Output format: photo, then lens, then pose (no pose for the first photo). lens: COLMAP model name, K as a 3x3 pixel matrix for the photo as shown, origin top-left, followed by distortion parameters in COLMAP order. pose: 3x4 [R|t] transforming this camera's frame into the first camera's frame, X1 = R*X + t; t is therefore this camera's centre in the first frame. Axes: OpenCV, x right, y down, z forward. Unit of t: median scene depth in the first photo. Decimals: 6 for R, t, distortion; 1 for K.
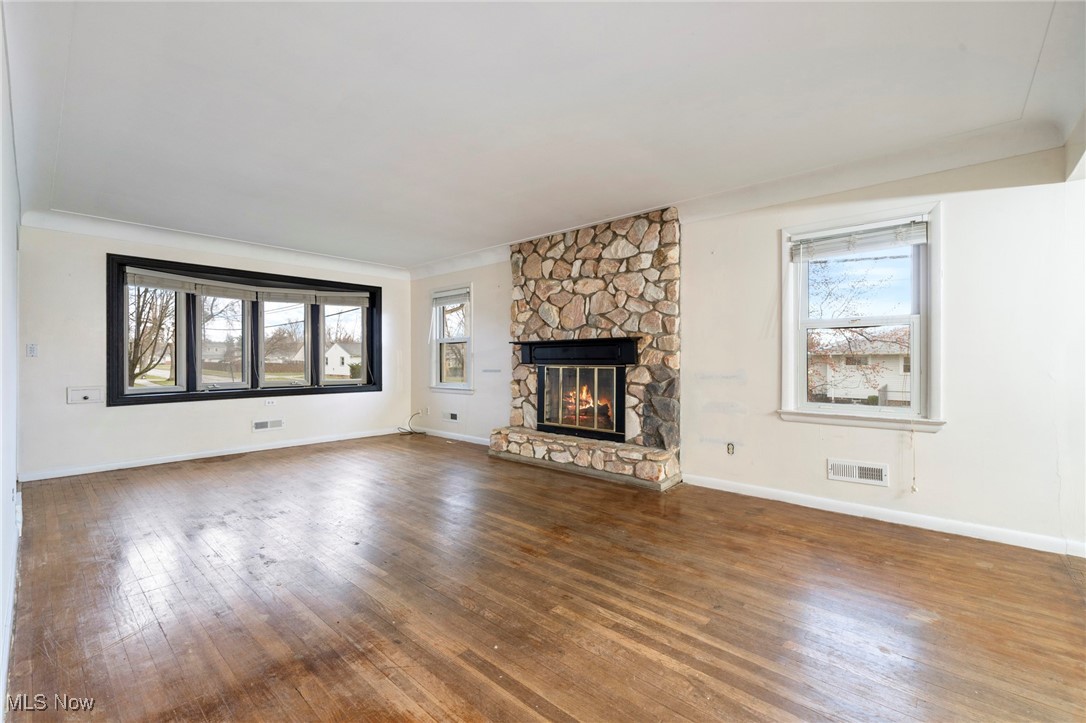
lens RADIAL K [[467.4, 0, 543.4], [0, 467.4, 359.1], [0, 0, 1]] dist [-0.002370, 0.001537]
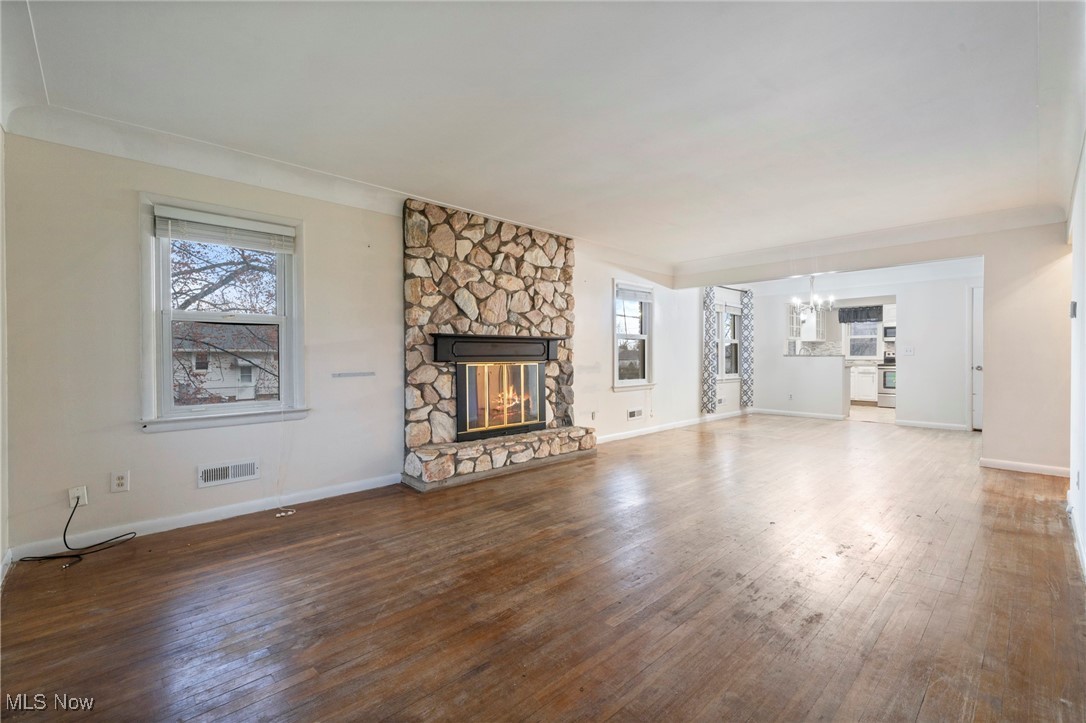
lens RADIAL K [[467.4, 0, 549.3], [0, 467.4, 359.3], [0, 0, 1]] dist [-0.002370, 0.001537]
pose [[0.069064, -0.006182, 0.997593, -0.876034], [0.001855, 0.999980, 0.006068, 0.001441], [-0.997610, 0.001431, 0.069075, 0.828520]]
